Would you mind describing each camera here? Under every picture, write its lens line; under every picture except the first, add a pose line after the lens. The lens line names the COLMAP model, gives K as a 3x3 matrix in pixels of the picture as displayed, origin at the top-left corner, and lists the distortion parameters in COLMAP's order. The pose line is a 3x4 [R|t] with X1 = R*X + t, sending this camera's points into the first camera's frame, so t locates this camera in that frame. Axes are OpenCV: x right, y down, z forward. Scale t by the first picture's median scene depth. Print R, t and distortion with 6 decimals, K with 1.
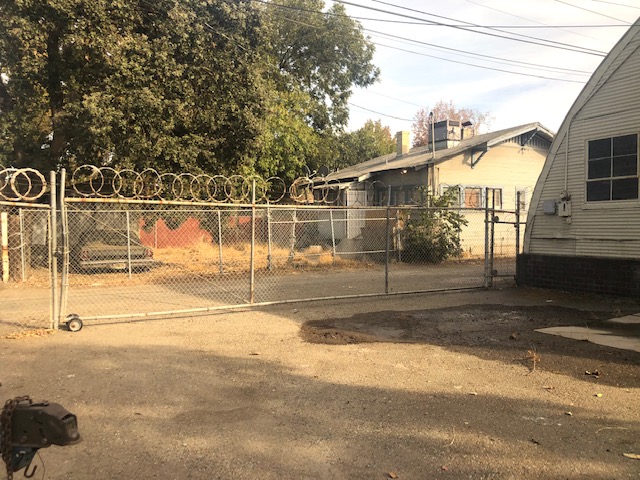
lens RADIAL K [[516.9, 0, 320.5], [0, 516.9, 239.8], [0, 0, 1]] dist [0.009750, -0.027341]
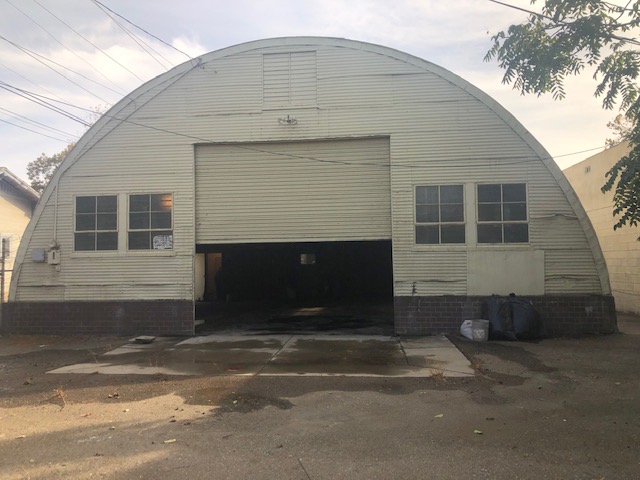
lens RADIAL K [[516.9, 0, 322.2], [0, 516.9, 236.2], [0, 0, 1]] dist [0.009750, -0.027341]
pose [[0.545076, 0.045489, 0.837152, -0.130631], [0.035351, 0.996392, -0.077160, -0.001332], [-0.837641, 0.071652, 0.541501, -0.047287]]
